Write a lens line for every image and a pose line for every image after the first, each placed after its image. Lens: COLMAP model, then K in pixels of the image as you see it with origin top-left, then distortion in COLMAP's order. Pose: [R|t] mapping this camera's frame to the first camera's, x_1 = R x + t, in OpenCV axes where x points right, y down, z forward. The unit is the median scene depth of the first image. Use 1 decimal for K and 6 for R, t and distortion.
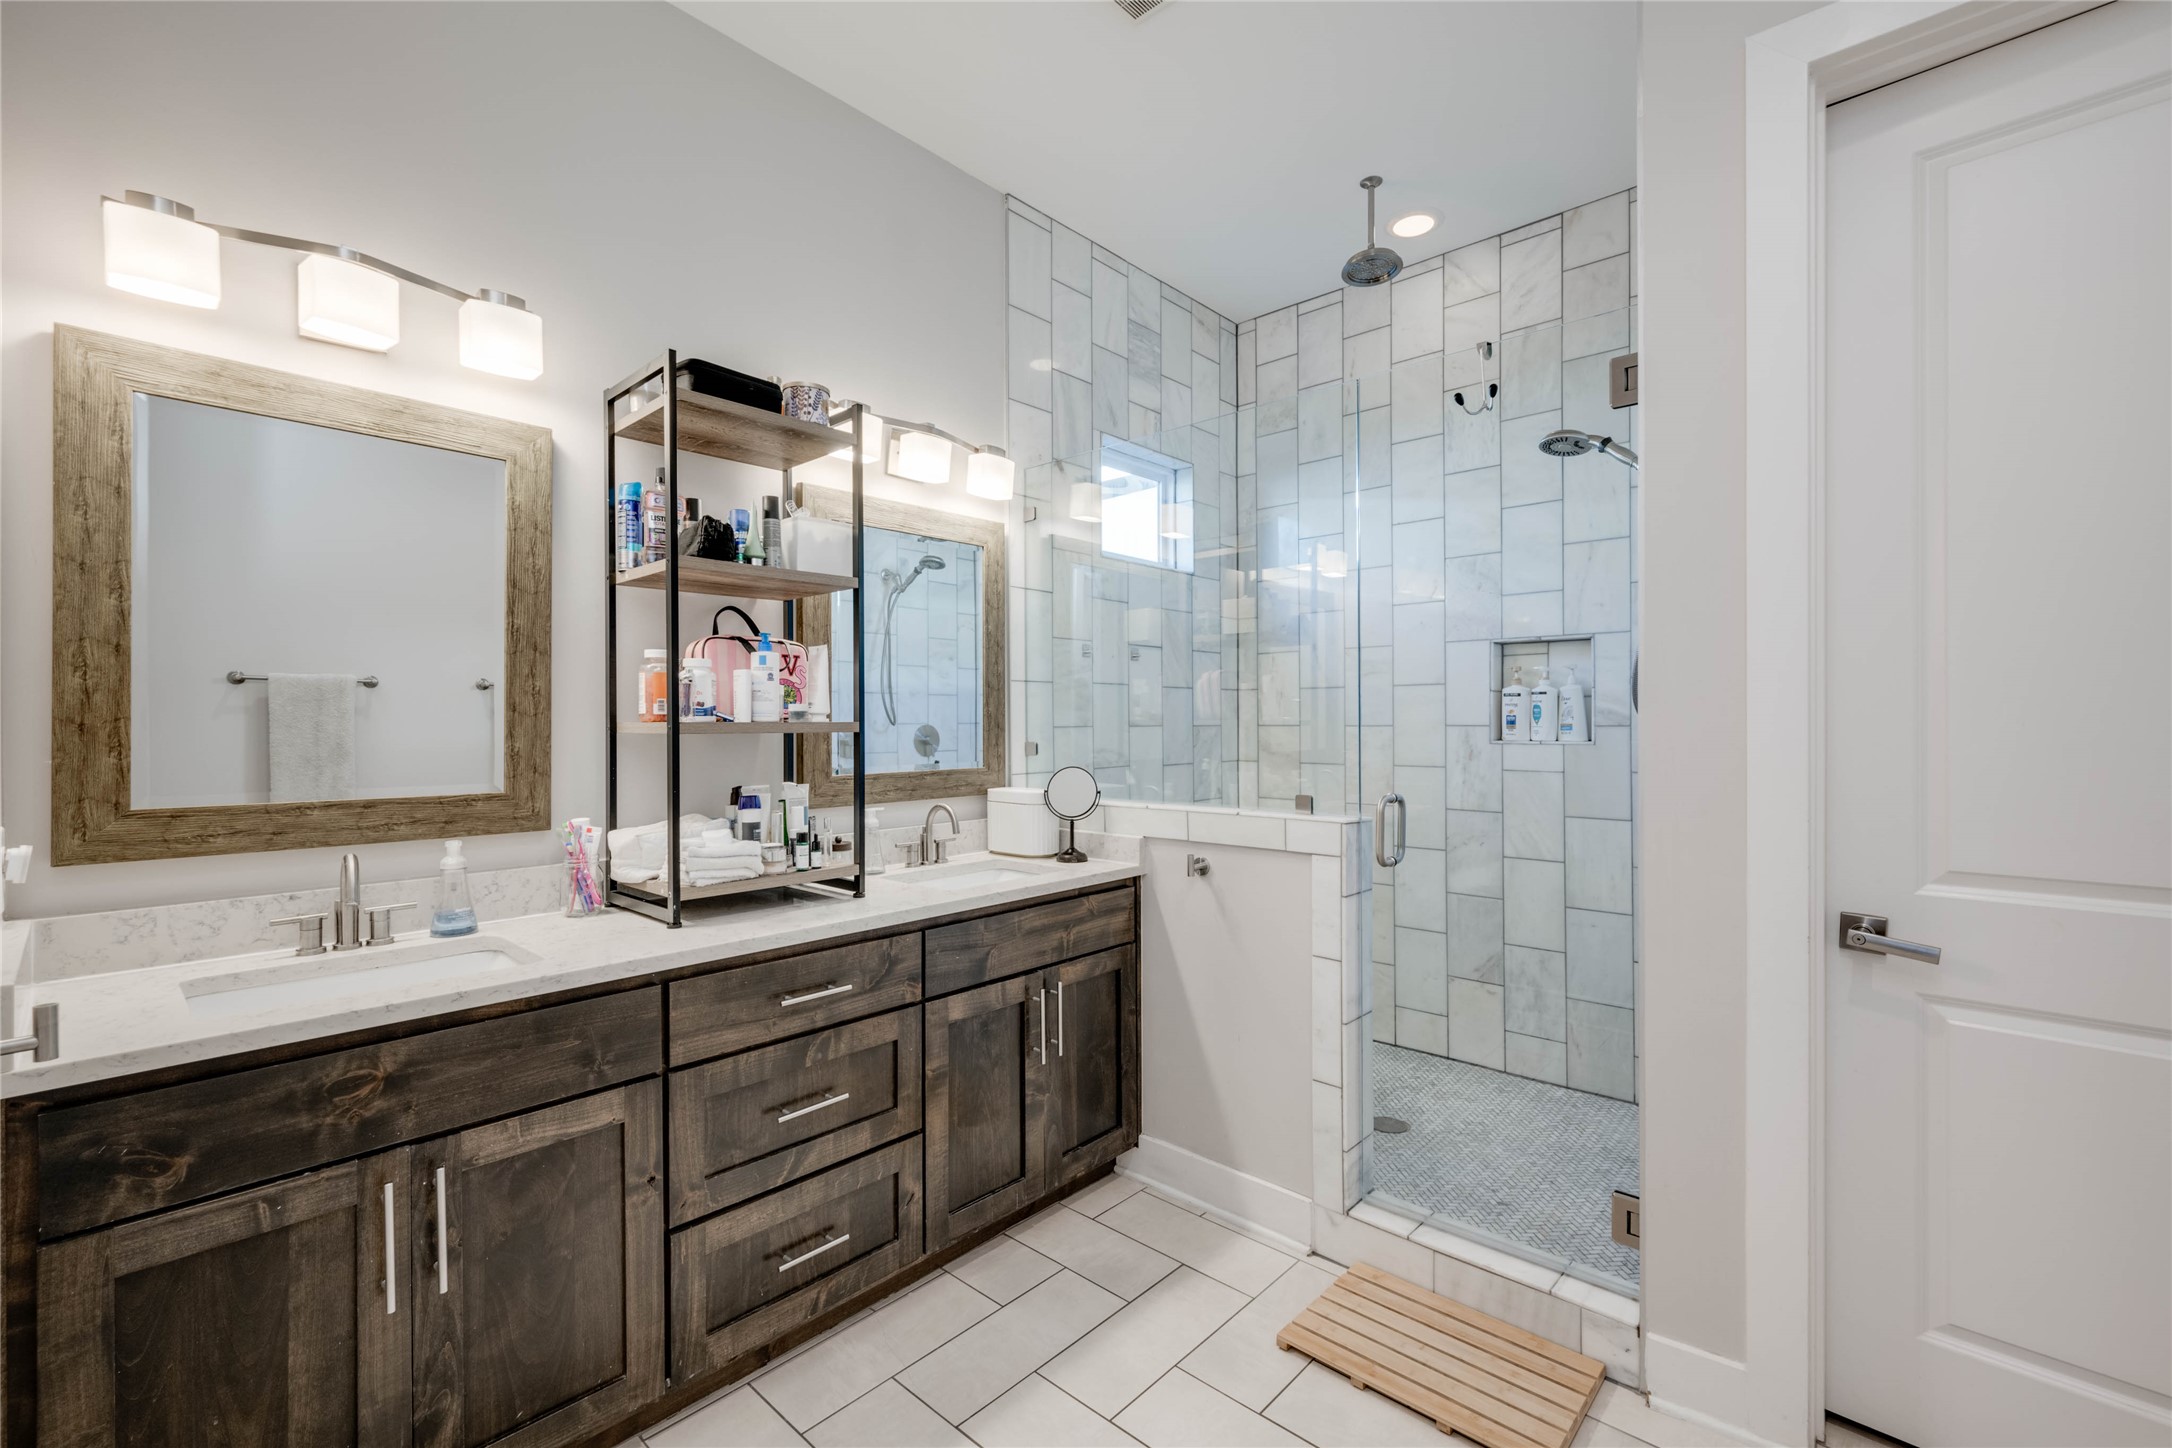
lens RADIAL K [[921.2, 0, 1086.0], [0, 921.2, 724.0], [0, 0, 1]] dist [-0.000647, -0.000442]
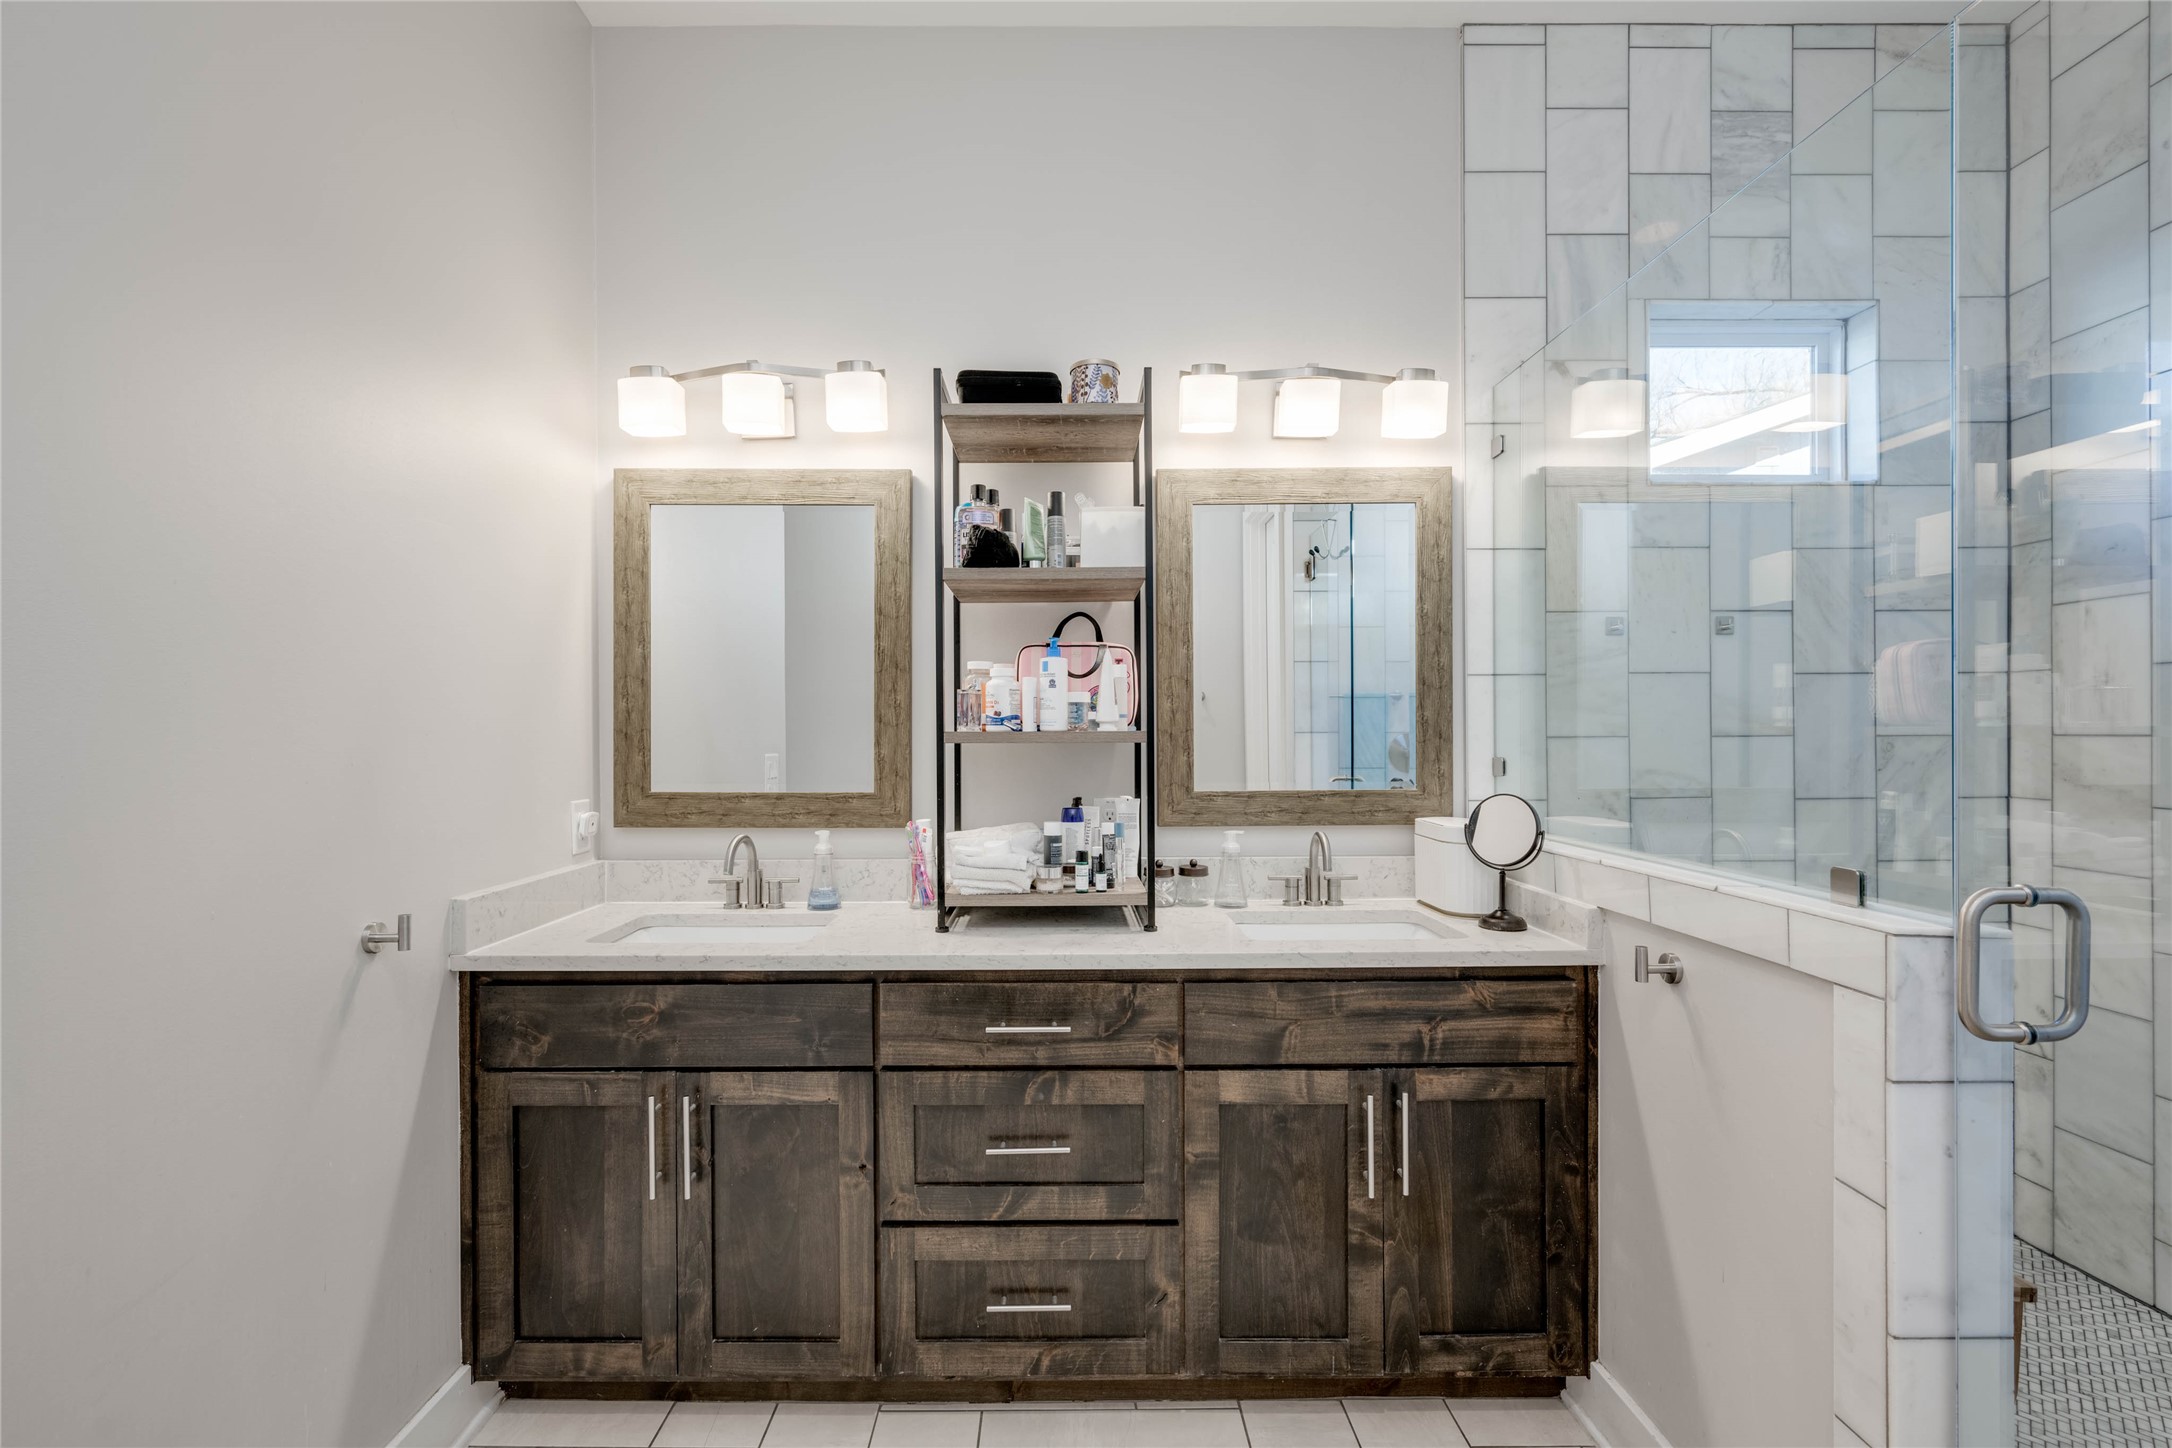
lens RADIAL K [[936.2, 0, 1084.6], [0, 936.2, 737.4], [0, 0, 1]] dist [-0.000143, 0.000055]
pose [[0.679121, 0.003963, -0.734016, 0.402933], [0.000605, 0.999982, 0.005959, -0.001623], [0.734026, -0.004491, 0.679106, 0.385604]]
